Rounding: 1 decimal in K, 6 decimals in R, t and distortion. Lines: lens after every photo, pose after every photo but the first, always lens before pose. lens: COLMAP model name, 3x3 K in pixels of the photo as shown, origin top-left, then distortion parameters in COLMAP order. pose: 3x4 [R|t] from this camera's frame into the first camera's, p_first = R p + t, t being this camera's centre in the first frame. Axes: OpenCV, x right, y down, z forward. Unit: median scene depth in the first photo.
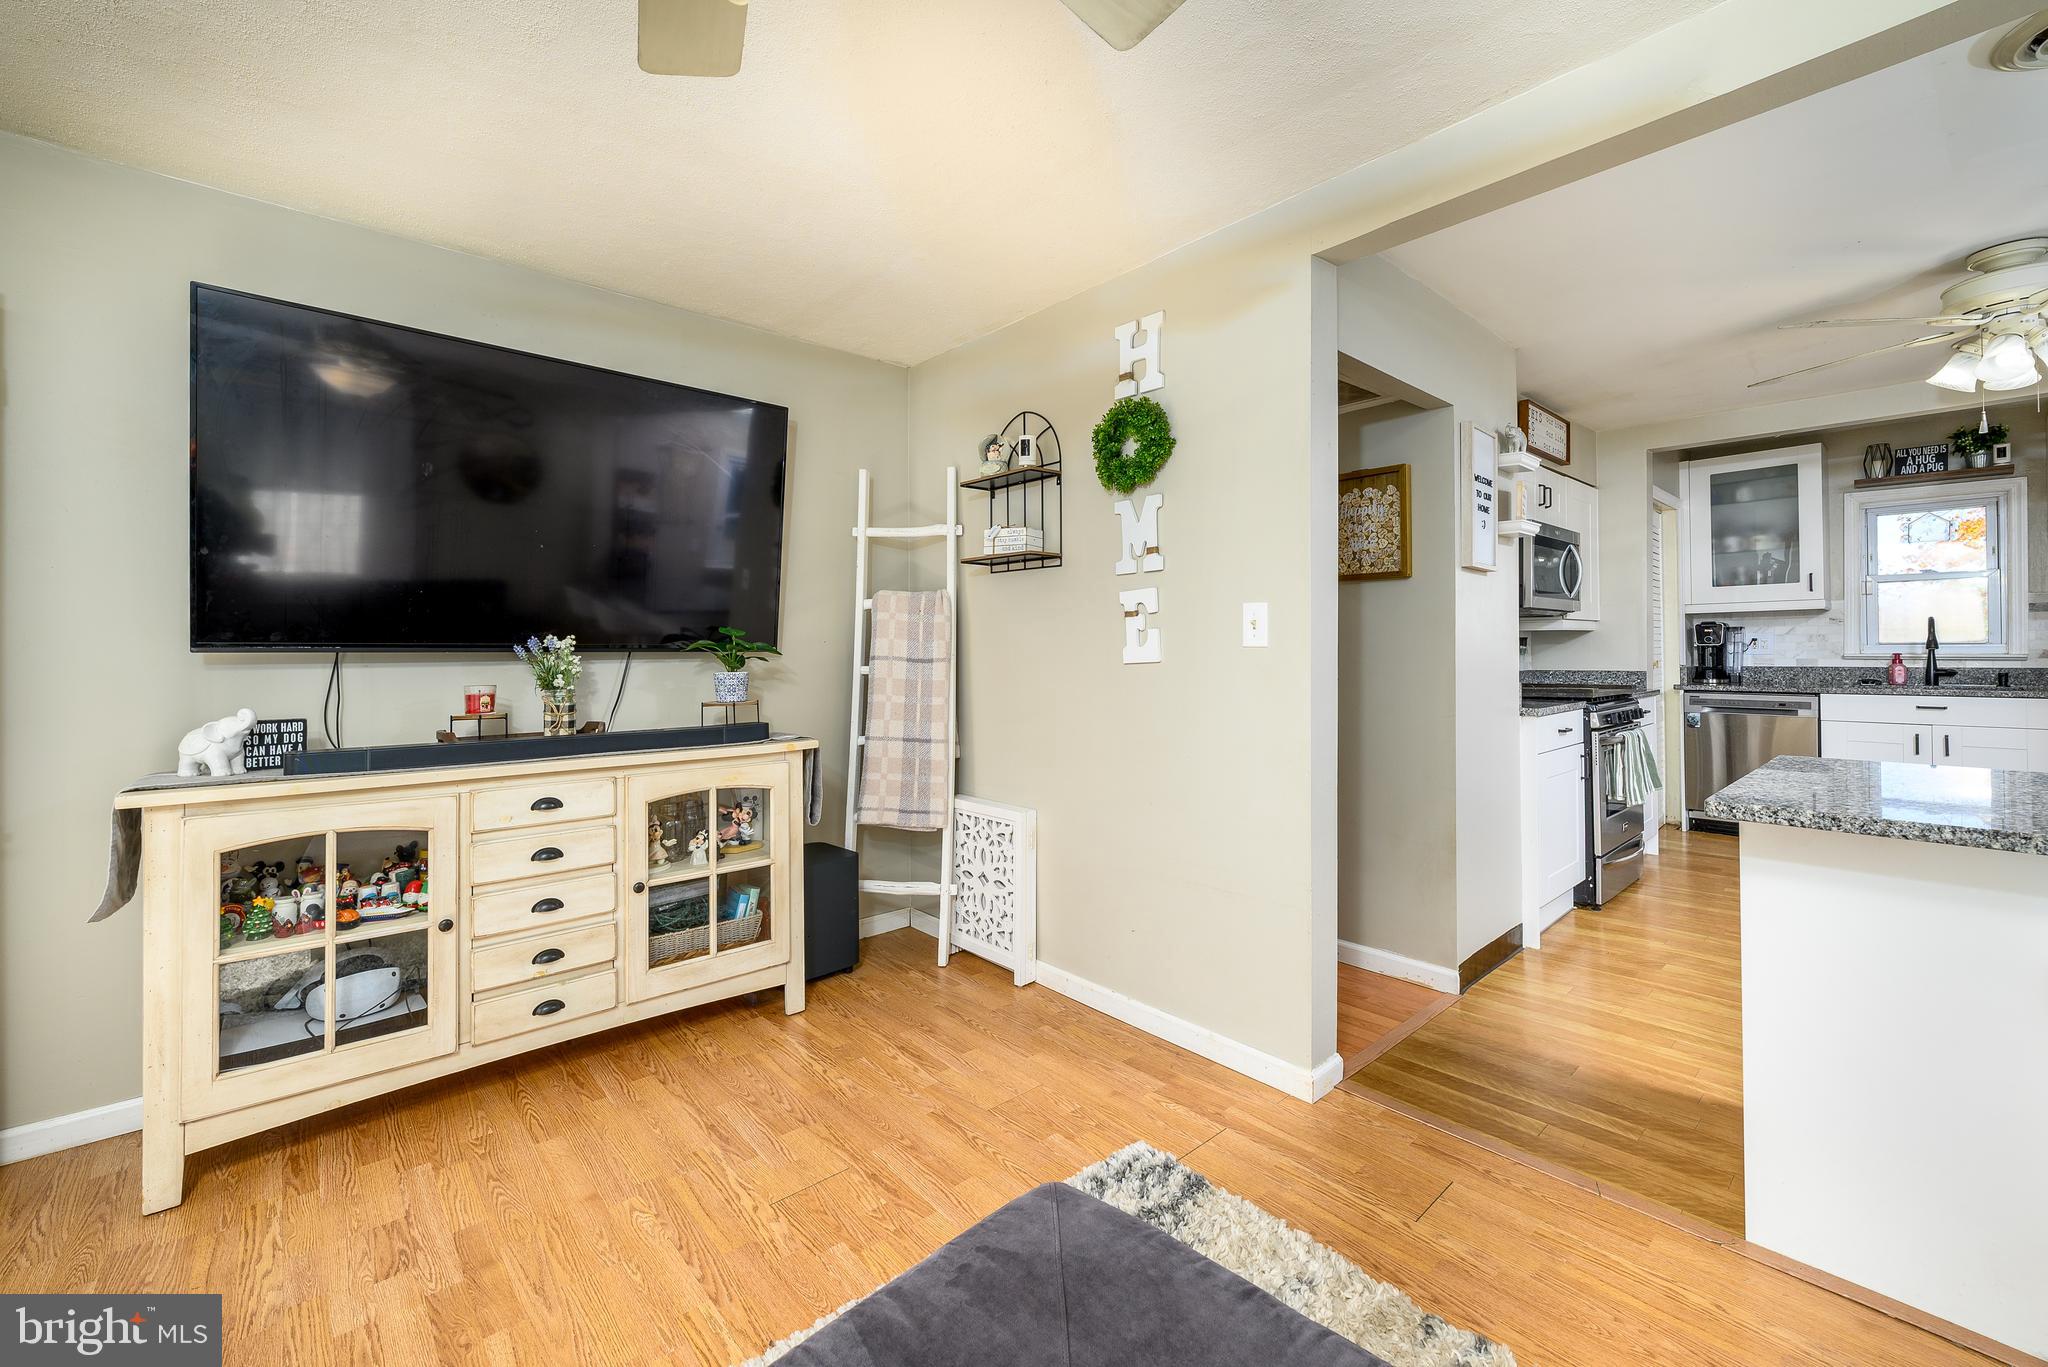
lens RADIAL K [[827.6, 0, 1022.0], [0, 827.6, 644.4], [0, 0, 1]] dist [-0.001739, -0.000087]
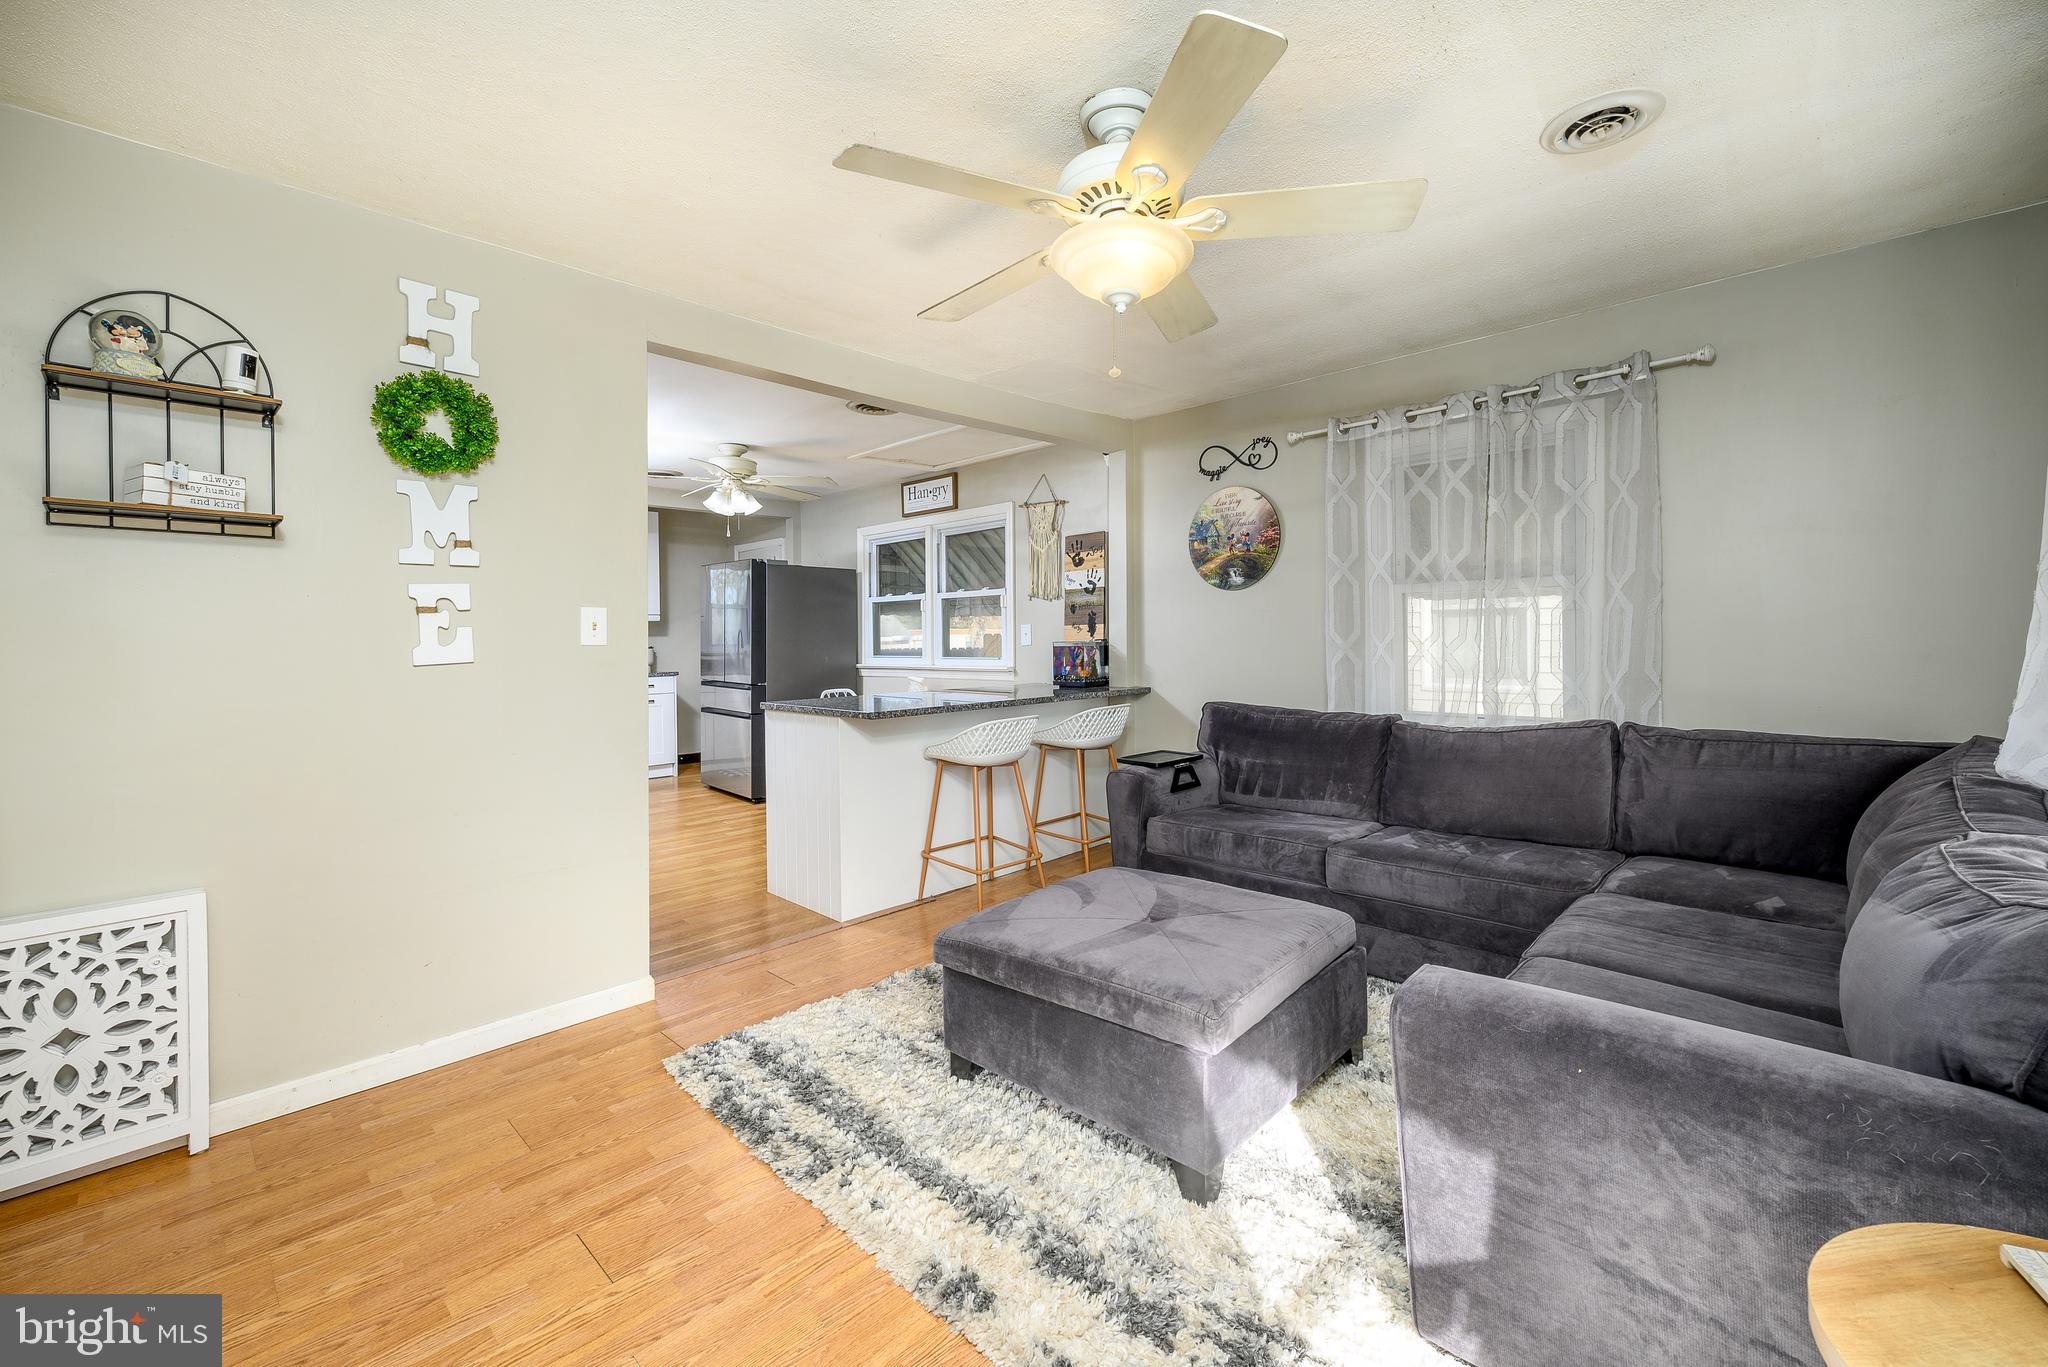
lens RADIAL K [[827.6, 0, 1048.7], [0, 827.6, 634.4], [0, 0, 1]] dist [-0.001739, -0.000087]
pose [[-0.095366, 0.014509, 0.995337, -0.464729], [0.005497, 0.999886, -0.014048, 0.003632], [-0.995427, 0.004132, -0.095435, 0.235831]]
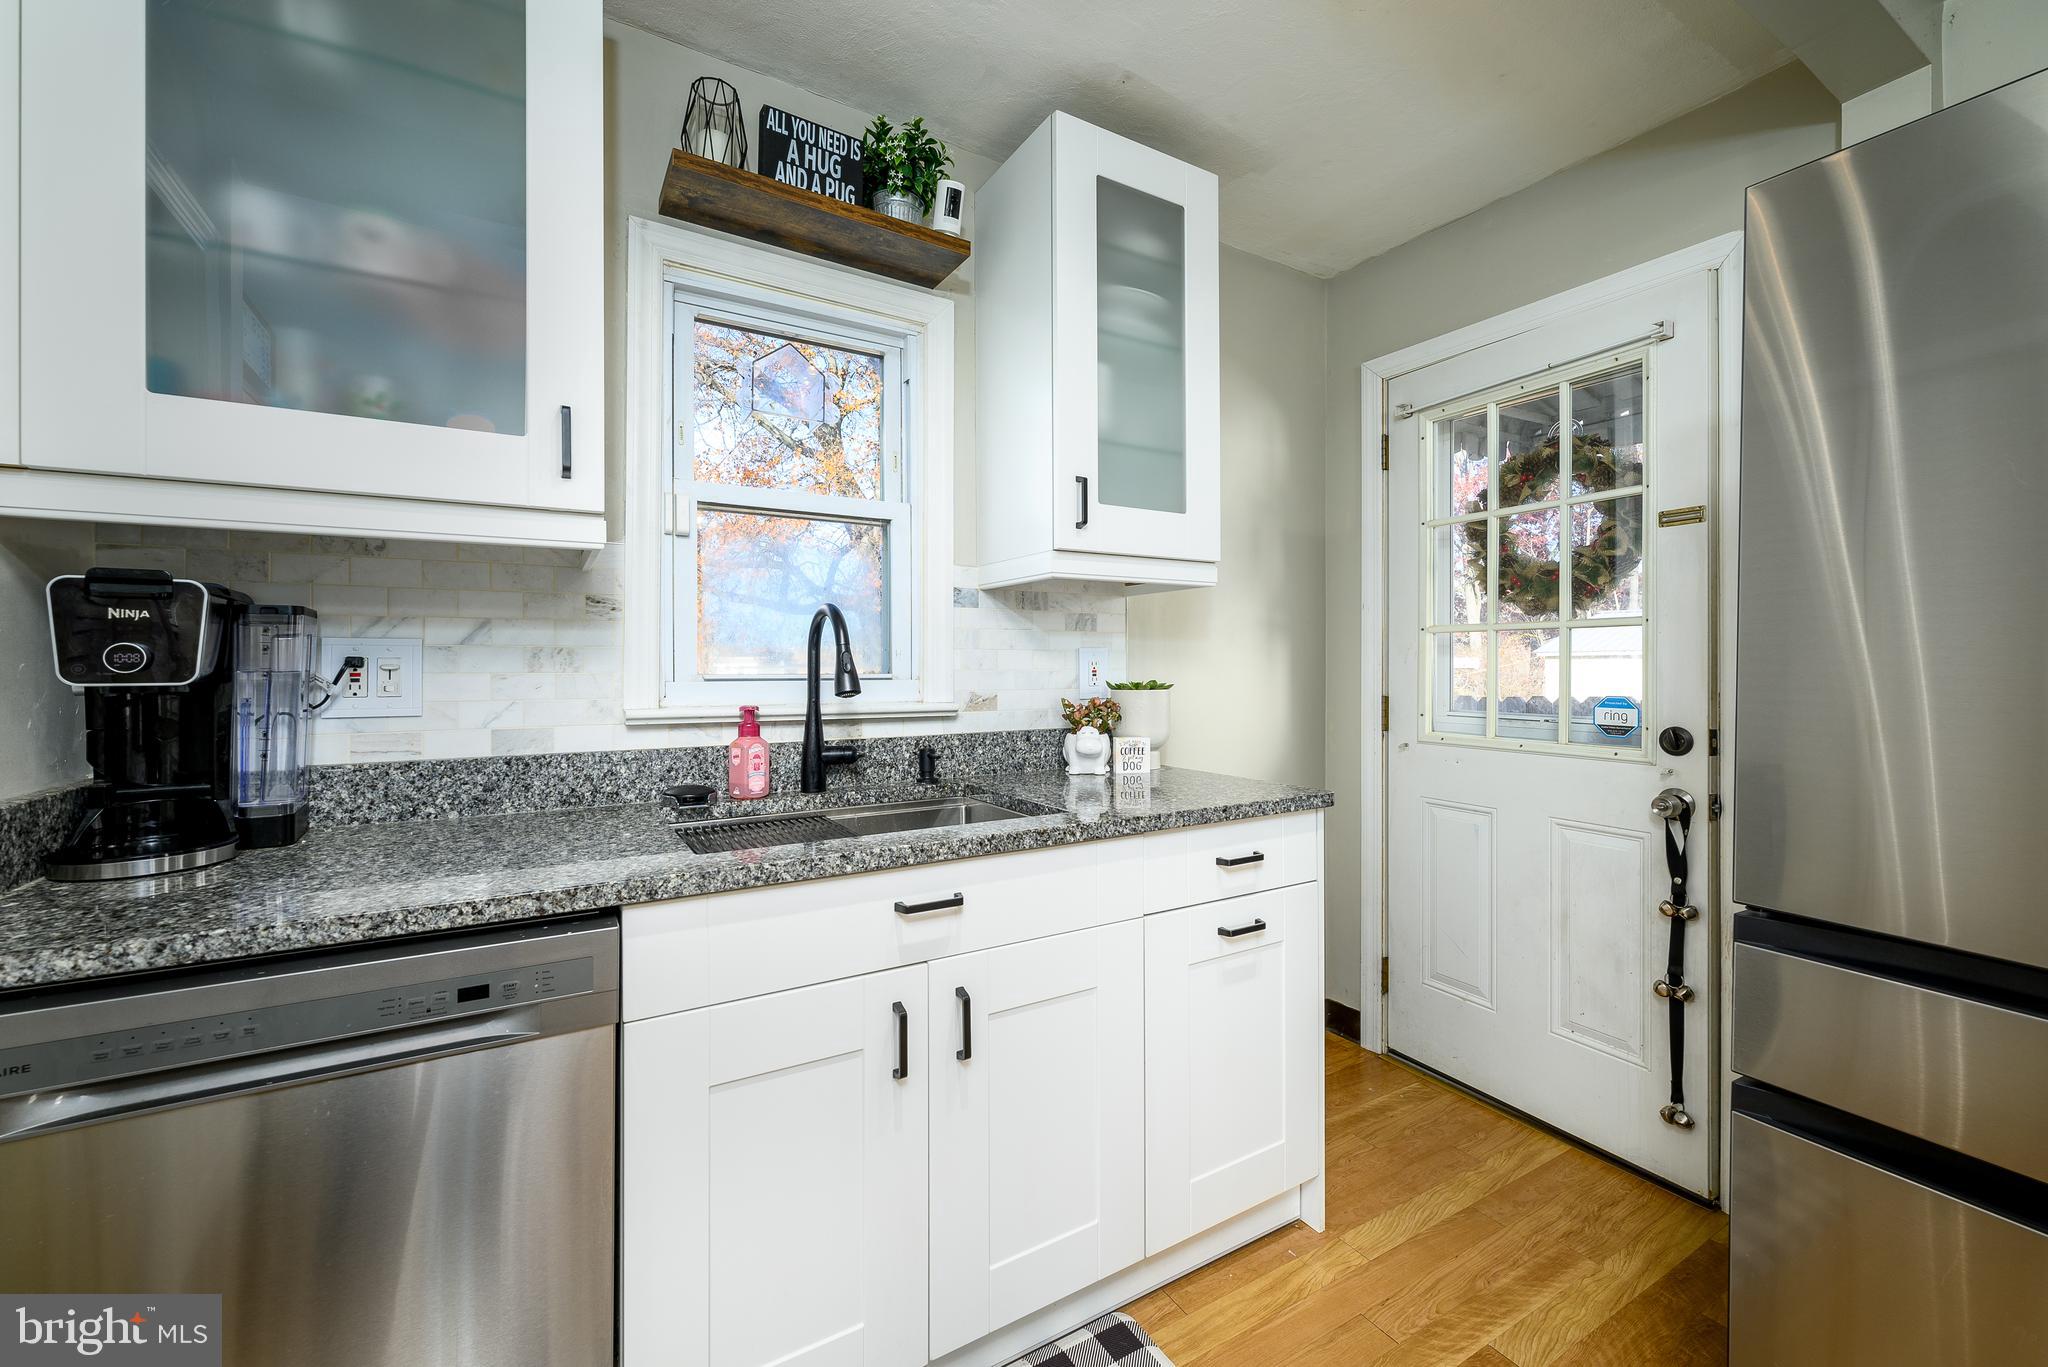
lens RADIAL K [[827.6, 0, 1022.8], [0, 827.6, 665.1], [0, 0, 1]] dist [-0.001739, -0.000087]
pose [[0.177854, 0.008981, 0.984016, 0.762745], [-0.007499, 0.999942, -0.007771, -0.005020], [-0.984028, -0.005997, 0.177911, 0.852743]]
